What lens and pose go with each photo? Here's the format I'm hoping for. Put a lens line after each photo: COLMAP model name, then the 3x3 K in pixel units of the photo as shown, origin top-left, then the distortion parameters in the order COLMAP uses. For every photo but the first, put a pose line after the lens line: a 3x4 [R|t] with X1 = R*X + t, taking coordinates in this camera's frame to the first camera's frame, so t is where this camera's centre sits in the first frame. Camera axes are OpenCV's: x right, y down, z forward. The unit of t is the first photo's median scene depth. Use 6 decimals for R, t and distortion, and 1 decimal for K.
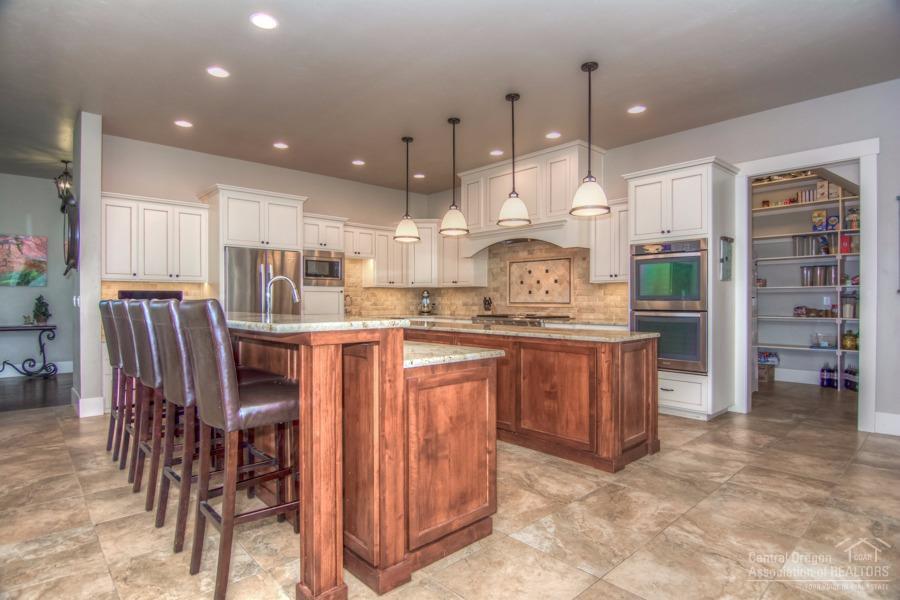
lens RADIAL K [[475.8, 0, 446.7], [0, 475.8, 303.0], [0, 0, 1]] dist [-0.021681, -0.002226]
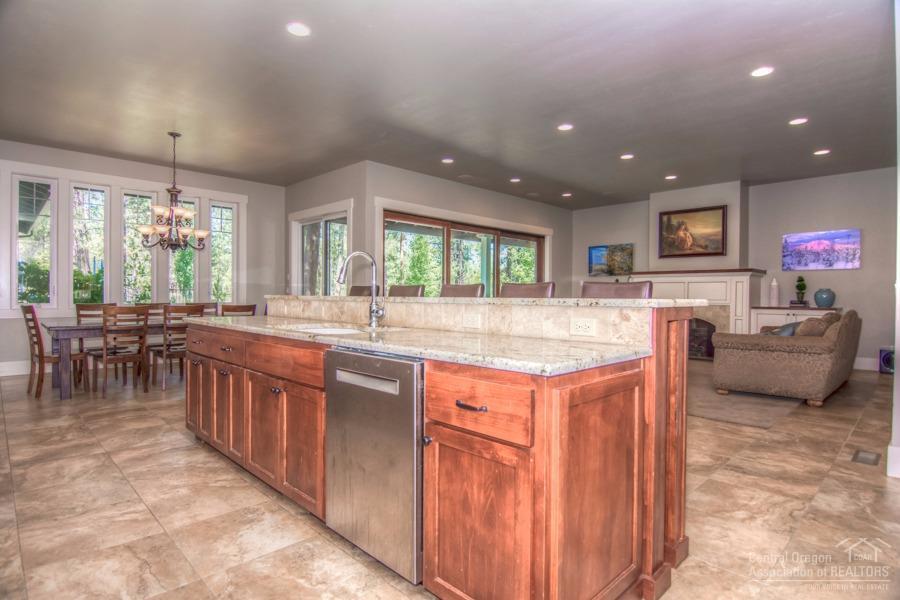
lens RADIAL K [[475.8, 0, 446.7], [0, 475.8, 303.0], [0, 0, 1]] dist [-0.021681, -0.002226]
pose [[-0.999353, -0.005186, -0.035578, -0.522246], [-0.005748, 0.999860, 0.015699, 0.019610], [0.035491, 0.015893, -0.999244, 2.016161]]
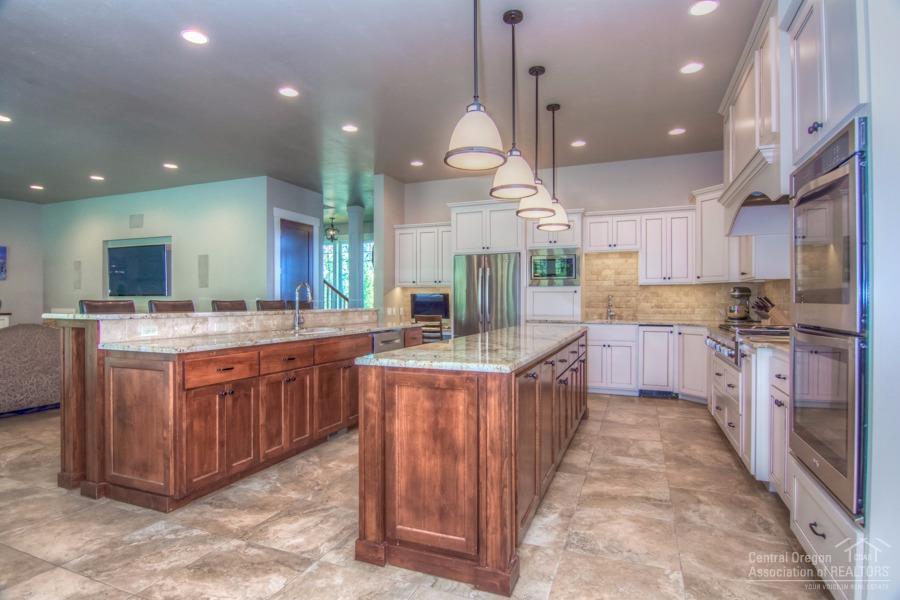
lens RADIAL K [[475.8, 0, 446.7], [0, 475.8, 303.0], [0, 0, 1]] dist [-0.021681, -0.002226]
pose [[0.433166, 0.002861, -0.901310, 1.081709], [-0.004587, 0.999989, 0.000970, -0.004823], [0.901303, 0.003714, 0.433174, 0.882644]]
